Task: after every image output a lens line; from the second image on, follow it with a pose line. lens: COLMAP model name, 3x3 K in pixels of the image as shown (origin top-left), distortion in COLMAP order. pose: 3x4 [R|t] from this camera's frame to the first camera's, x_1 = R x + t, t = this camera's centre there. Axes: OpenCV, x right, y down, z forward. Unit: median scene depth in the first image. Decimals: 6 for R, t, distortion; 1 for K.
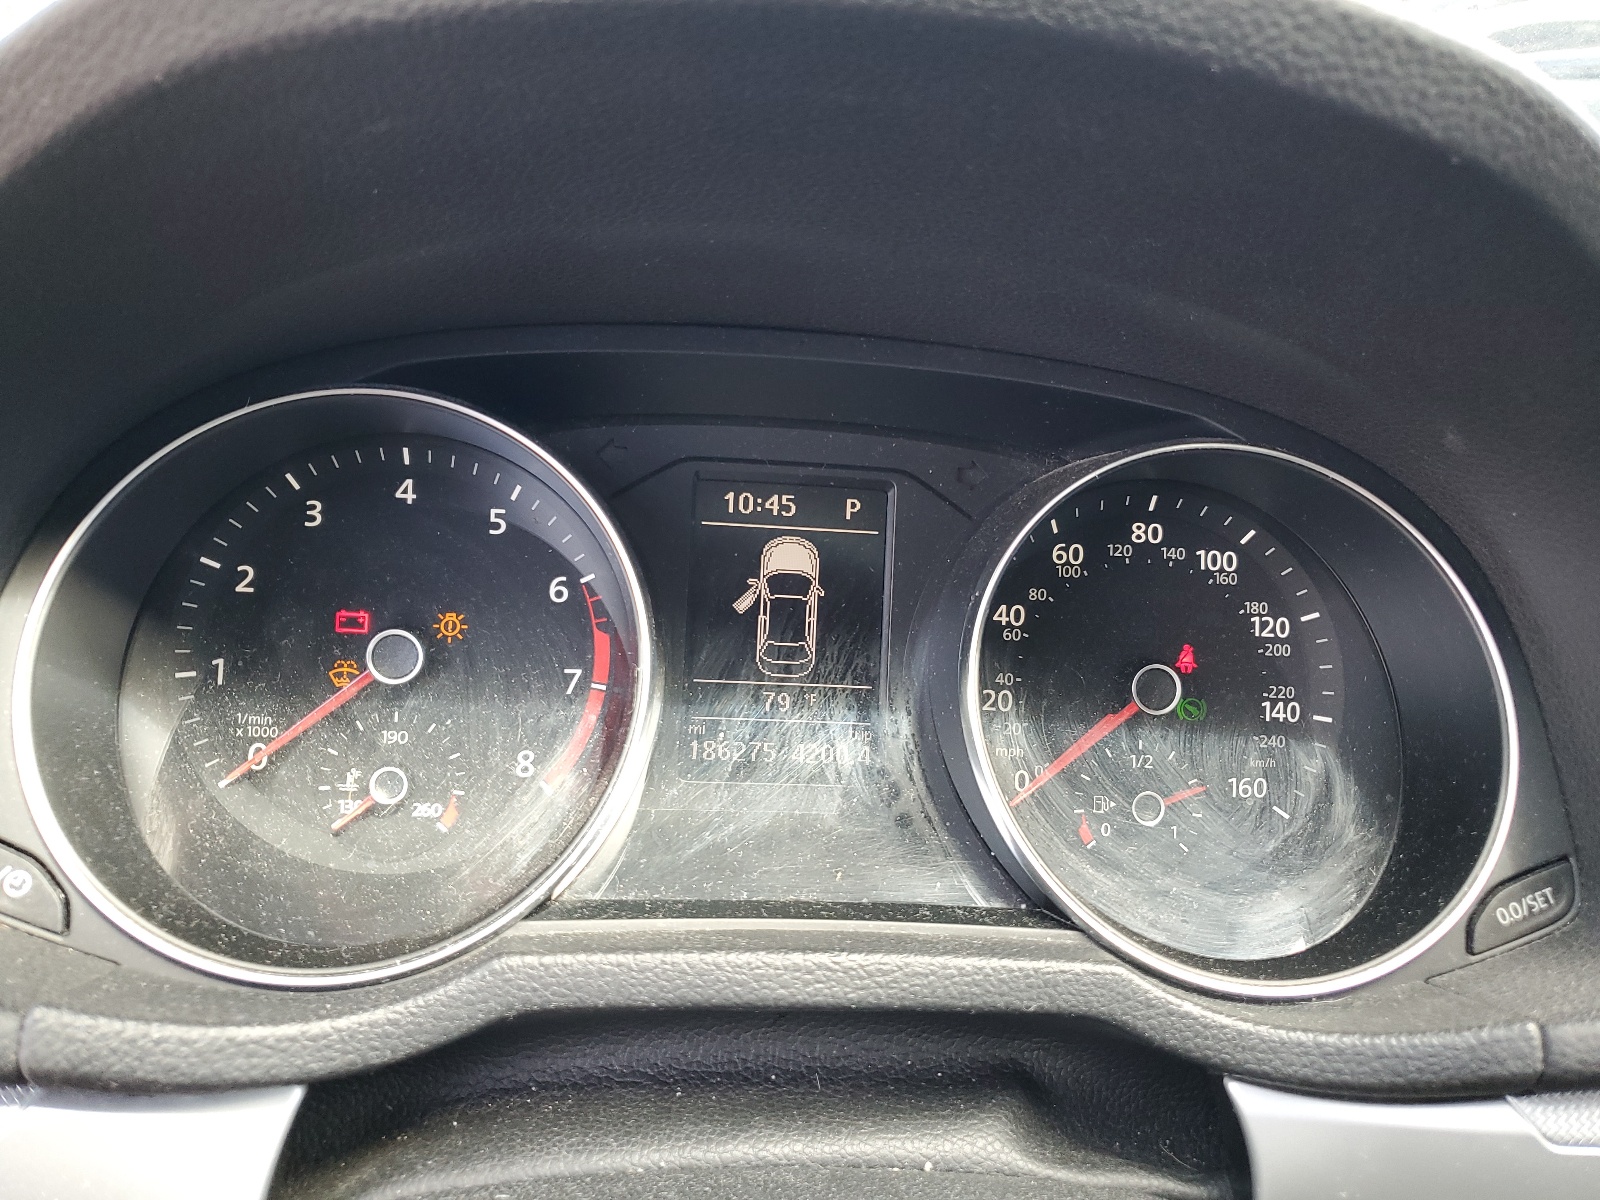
lens RADIAL K [[1240.8, 0, 798.8], [0, 1240.8, 600.6], [0, 0, 1]] dist [-0.014740, -0.002031]
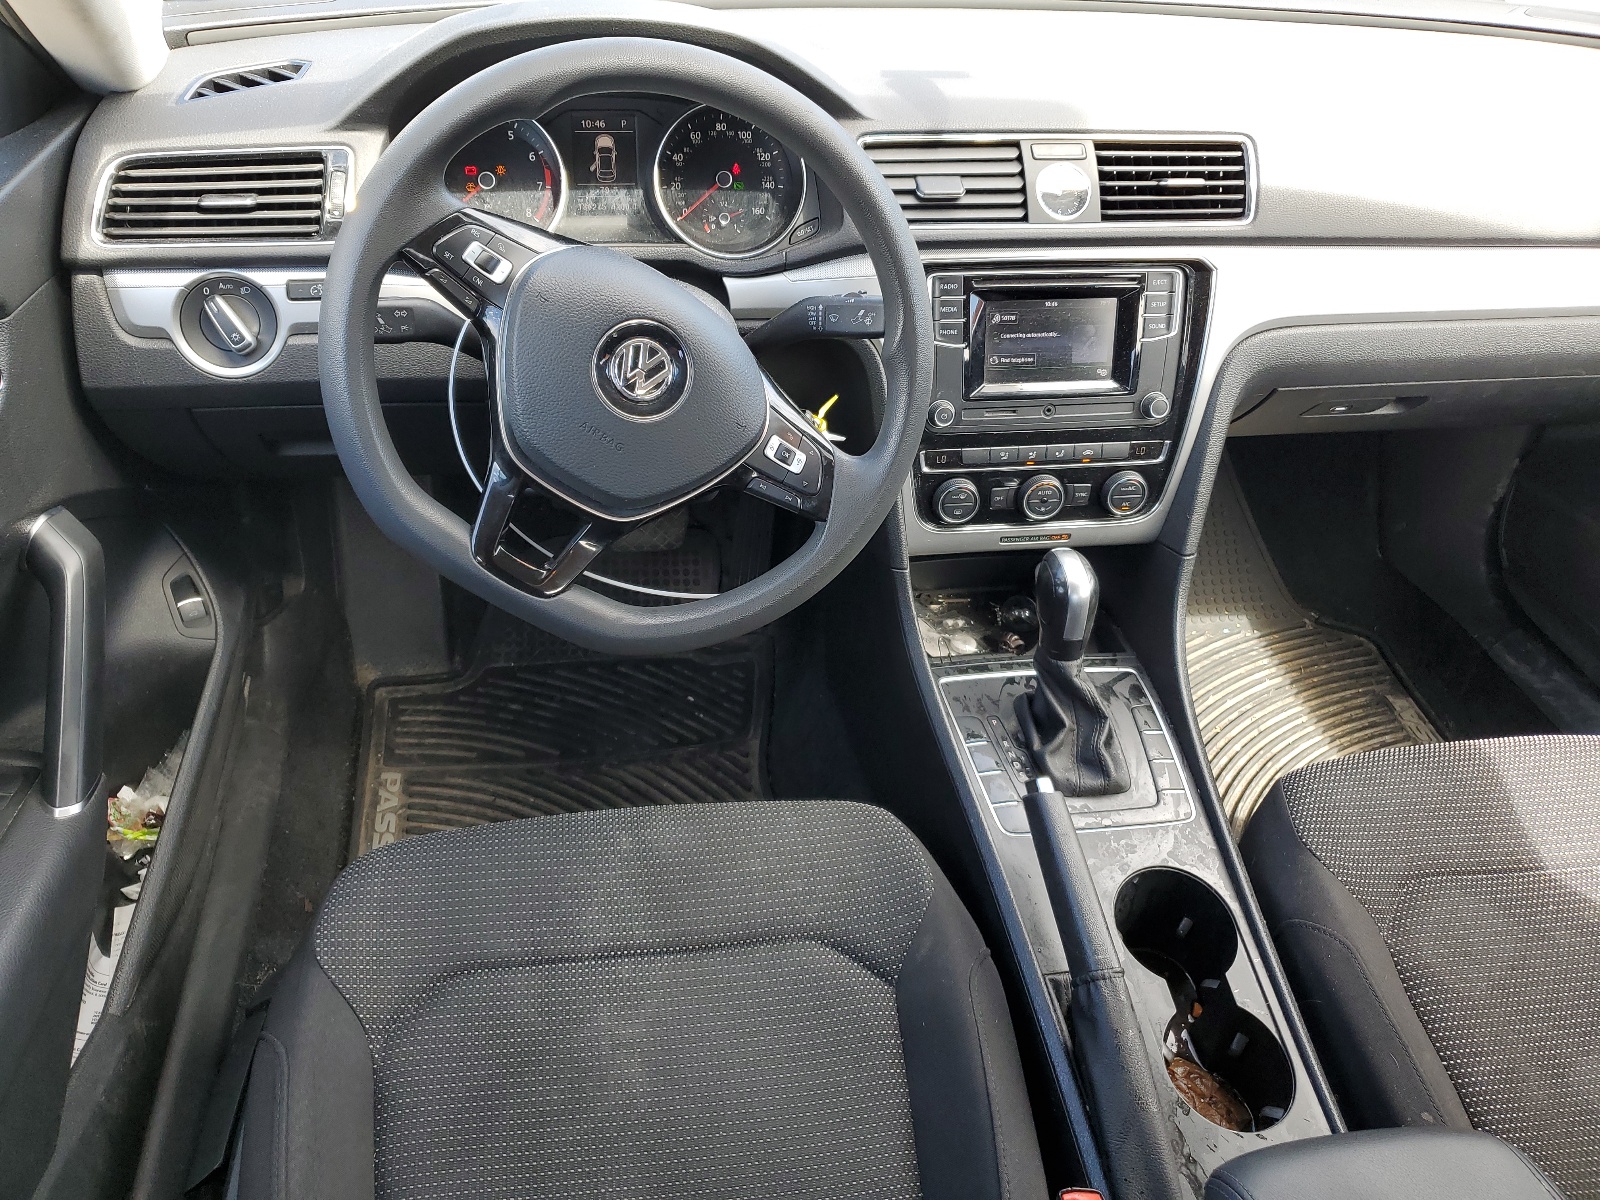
lens RADIAL K [[1240.8, 0, 801.6], [0, 1240.8, 593.6], [0, 0, 1]] dist [-0.014740, -0.002031]
pose [[0.995883, -0.073959, 0.052406, 0.250563], [0.052849, 0.943474, 0.327205, 0.047077], [-0.073643, -0.323089, 0.943499, -2.449160]]
